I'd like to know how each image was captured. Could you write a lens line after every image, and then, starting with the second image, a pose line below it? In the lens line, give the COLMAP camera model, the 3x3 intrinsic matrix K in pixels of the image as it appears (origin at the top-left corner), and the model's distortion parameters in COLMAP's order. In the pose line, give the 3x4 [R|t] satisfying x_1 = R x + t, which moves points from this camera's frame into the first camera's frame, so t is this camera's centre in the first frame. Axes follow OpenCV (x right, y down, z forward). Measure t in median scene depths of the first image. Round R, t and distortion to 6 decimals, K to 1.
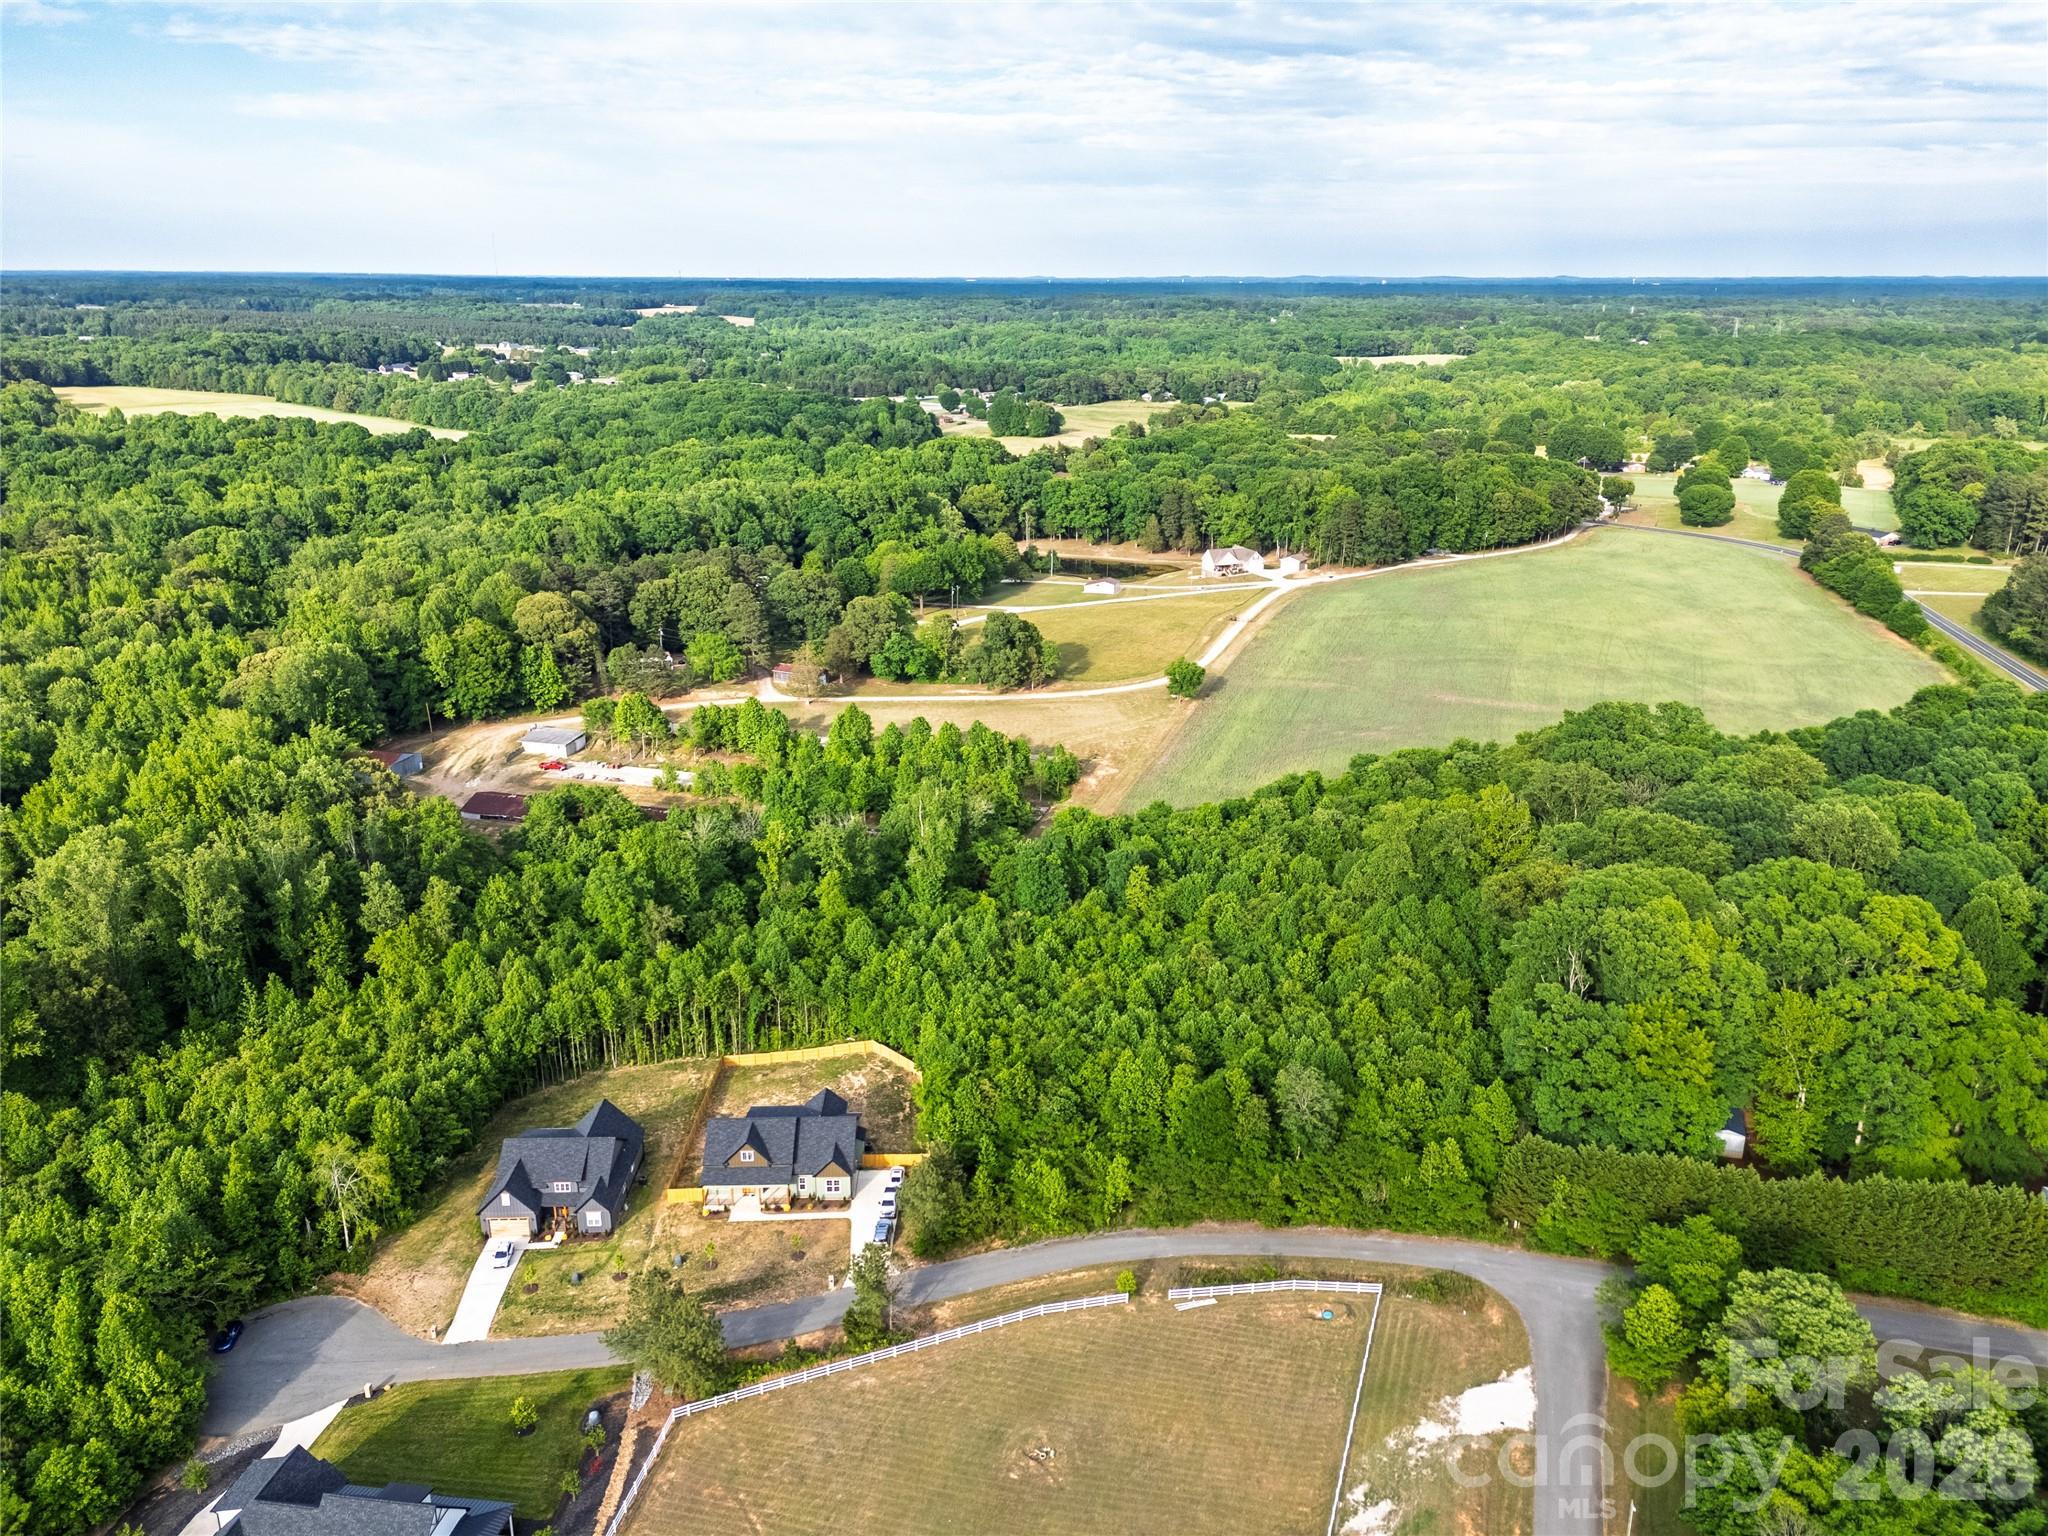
lens RADIAL K [[1508.3, 0, 1024.0], [0, 1508.3, 768.0], [0, 0, 1]] dist [0.088232, -0.090138]
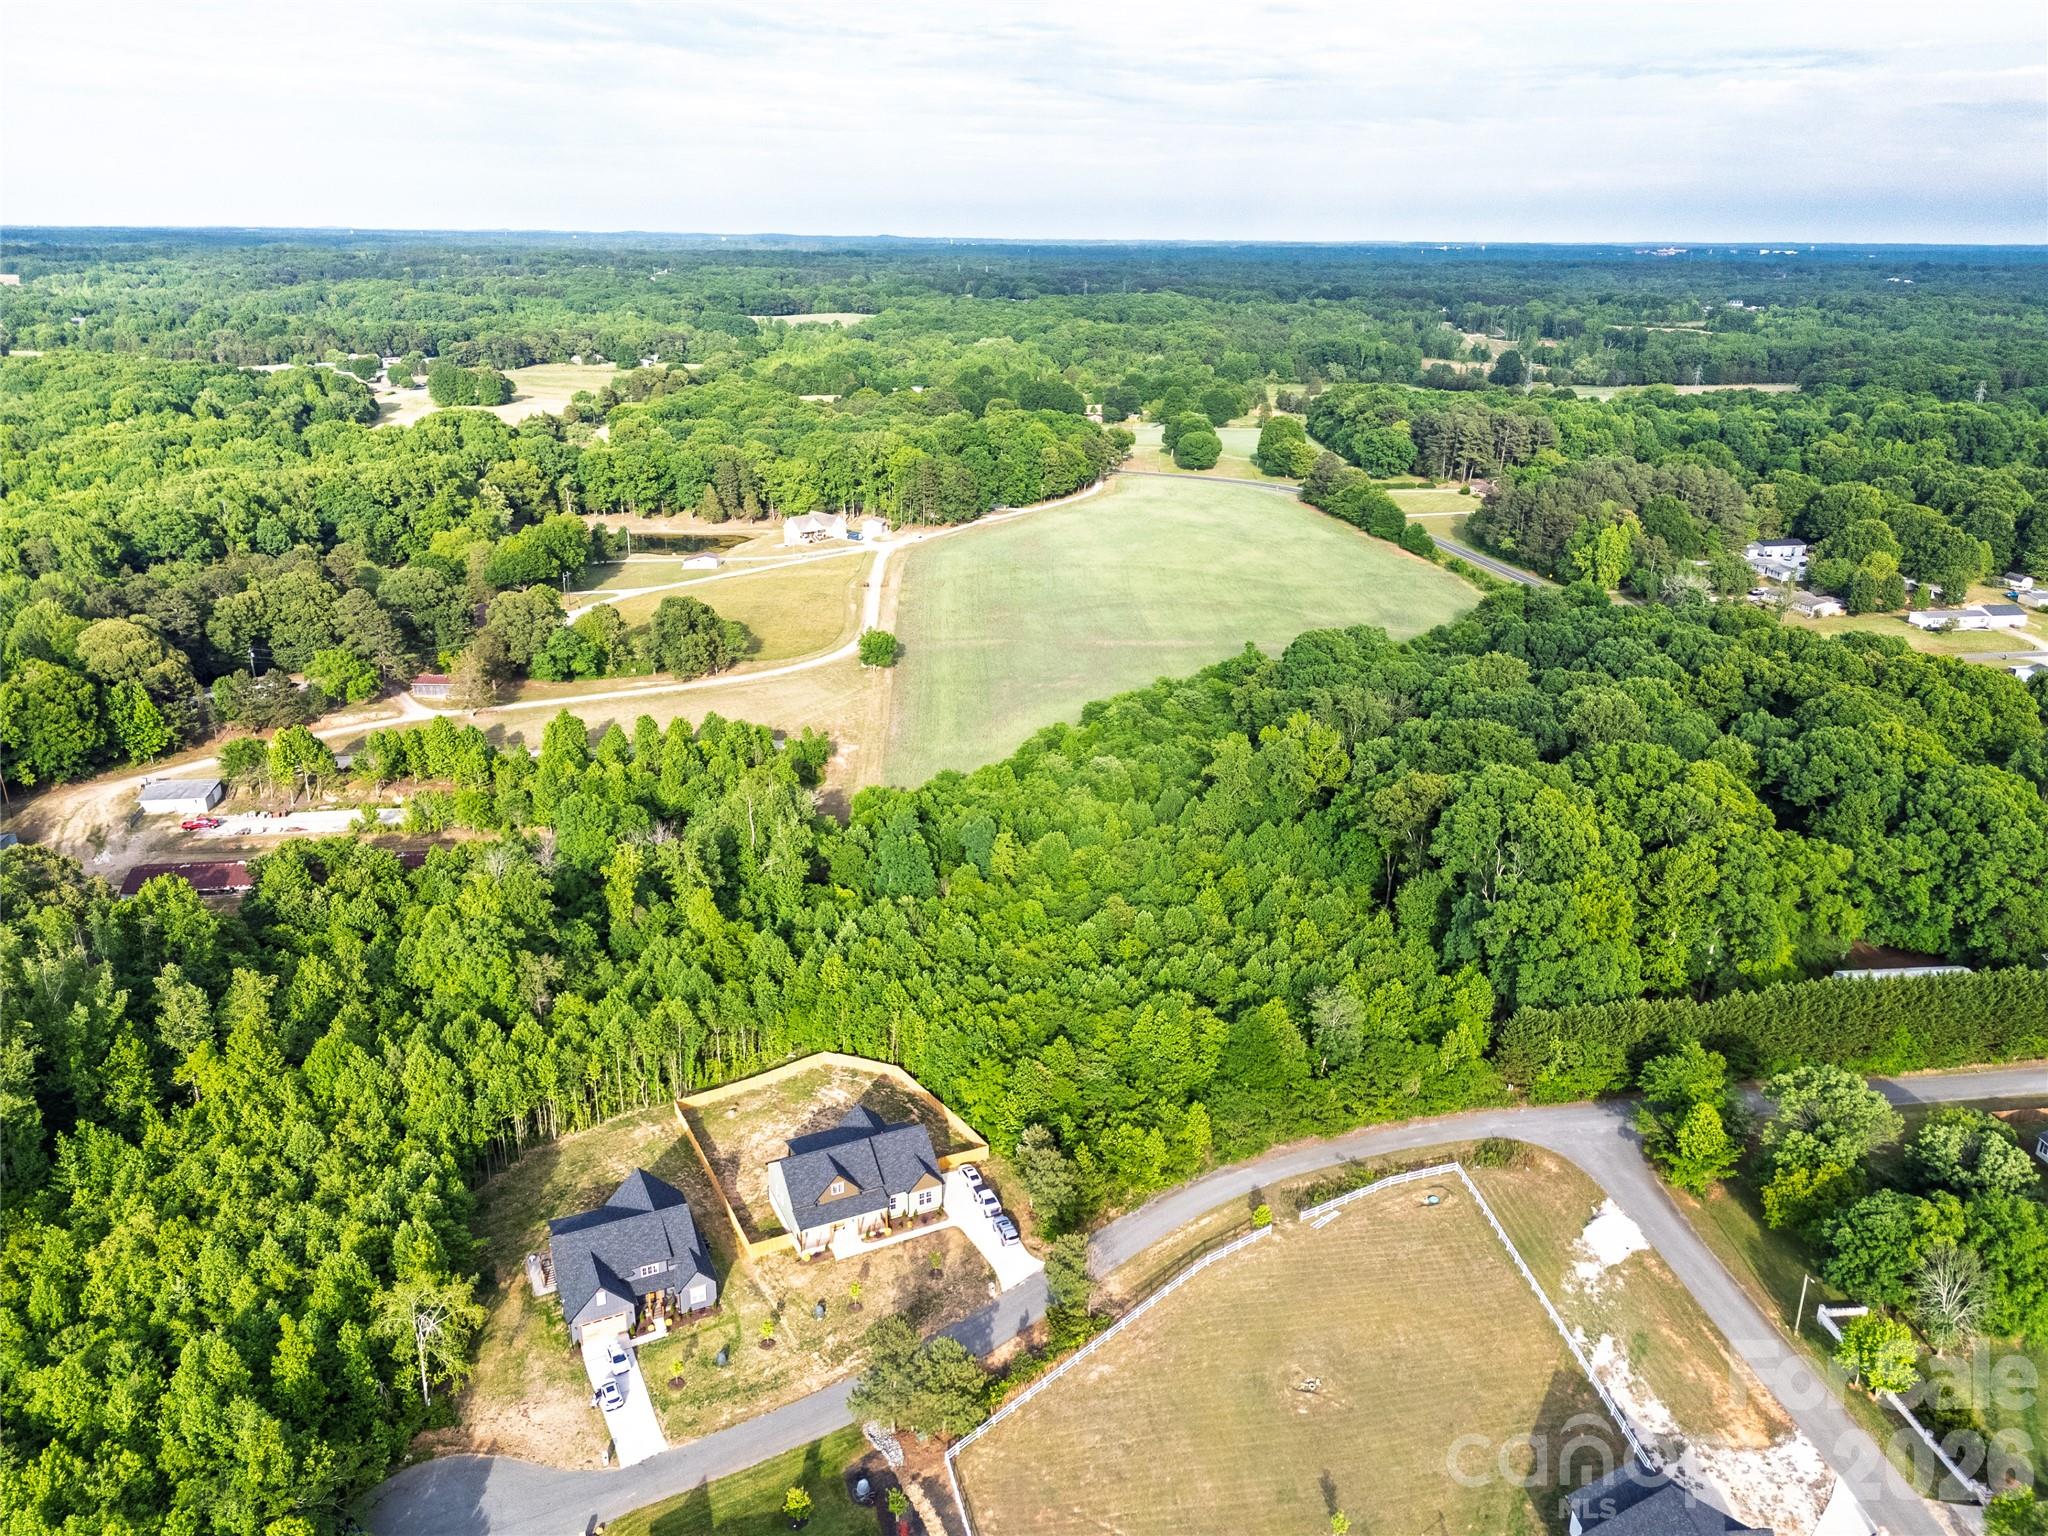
lens RADIAL K [[1508.3, 0, 1024.0], [0, 1508.3, 768.0], [0, 0, 1]] dist [0.088232, -0.090138]
pose [[0.915675, -0.129585, 0.380457, -0.194307], [0.119706, 0.991568, 0.049627, -0.018154], [-0.383680, 0.000101, 0.923466, 0.039526]]
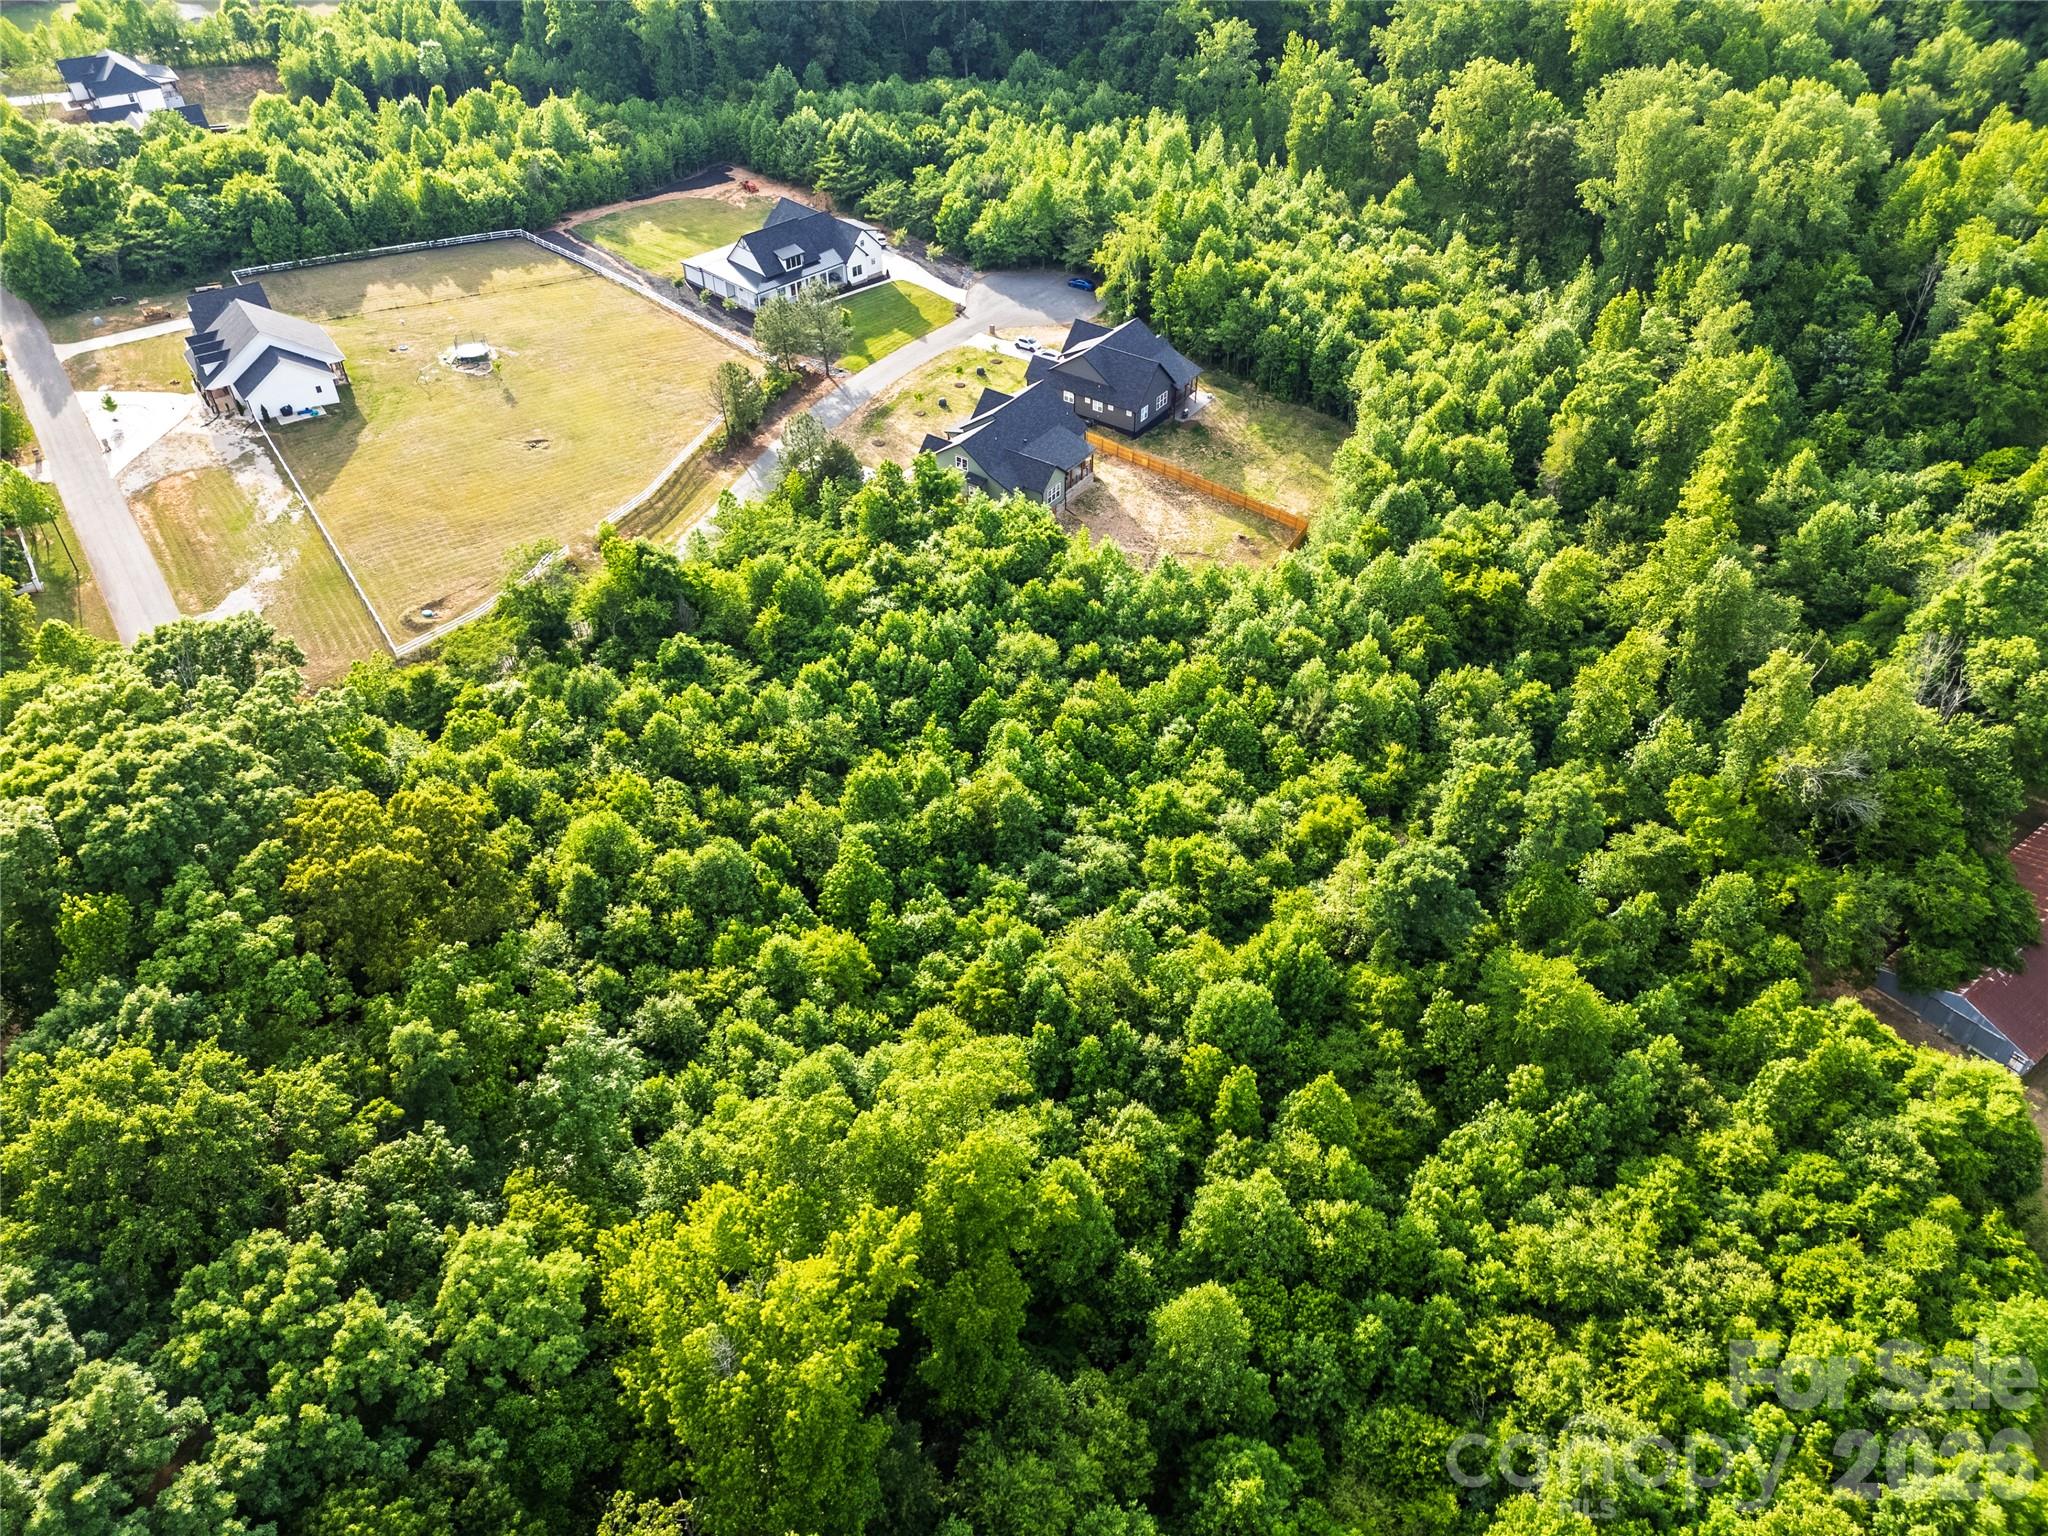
lens RADIAL K [[1508.3, 0, 1024.0], [0, 1508.3, 768.0], [0, 0, 1]] dist [0.088232, -0.090138]
pose [[-0.593985, 0.511696, -0.620765, 0.271144], [-0.260037, 0.608093, 0.750069, -0.176769], [0.761290, 0.606952, -0.228139, 0.676281]]
